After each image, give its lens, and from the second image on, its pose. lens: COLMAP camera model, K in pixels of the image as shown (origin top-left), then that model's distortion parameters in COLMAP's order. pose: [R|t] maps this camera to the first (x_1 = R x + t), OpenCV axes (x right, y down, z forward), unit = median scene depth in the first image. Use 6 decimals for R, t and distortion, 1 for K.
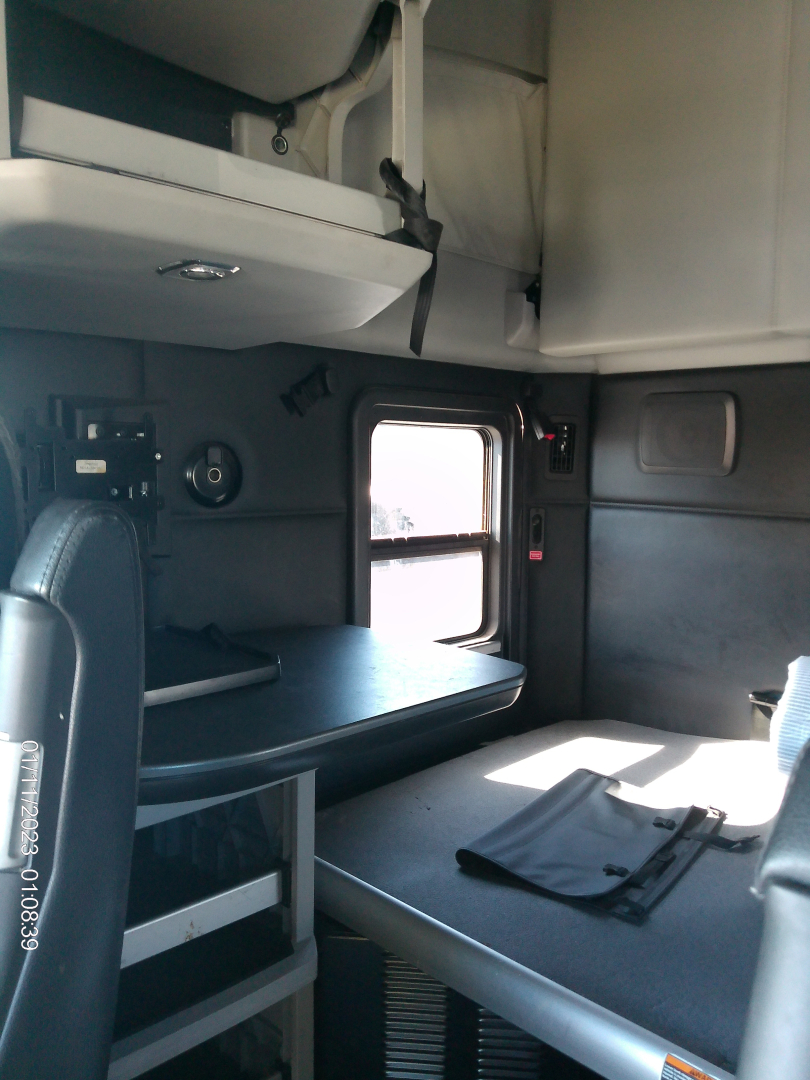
lens RADIAL K [[891.4, 0, 404.4], [0, 891.4, 512.0], [0, 0, 1]] dist [0.166239, -0.354064]
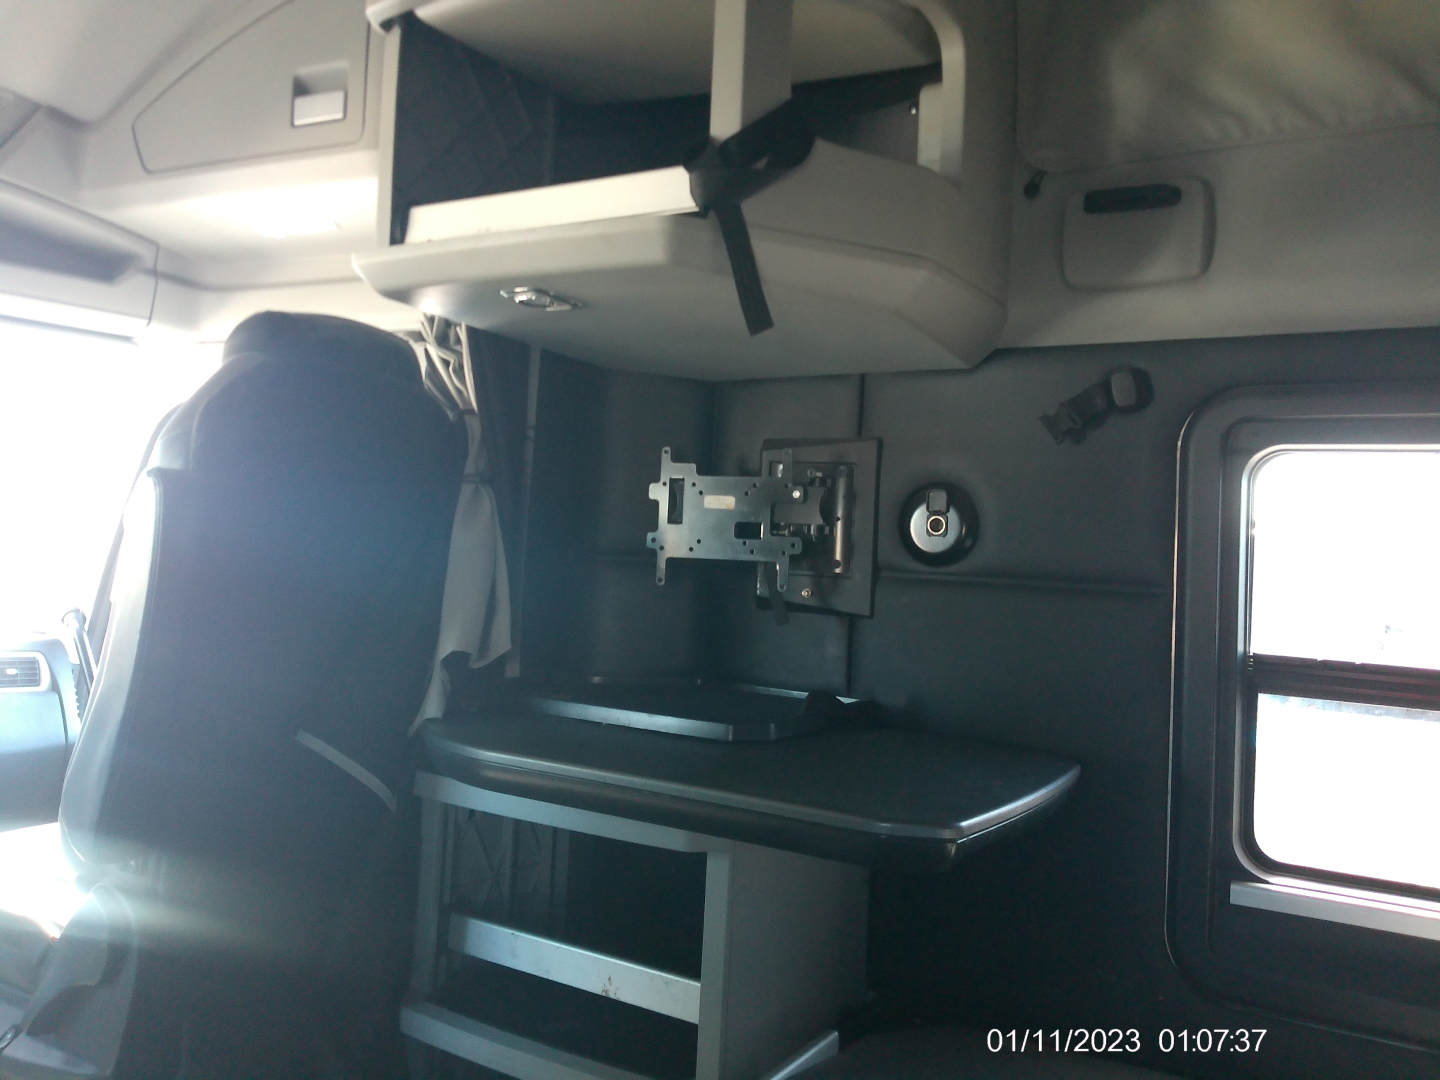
lens RADIAL K [[1188.5, 0, 721.9], [0, 1188.5, 481.5], [0, 0, 1]] dist [0.166239, -0.354064]
pose [[0.225383, -0.052846, -0.972836, 0.774114], [-0.111683, 0.990544, -0.079682, 0.026285], [0.967848, 0.126608, 0.217350, 0.587530]]
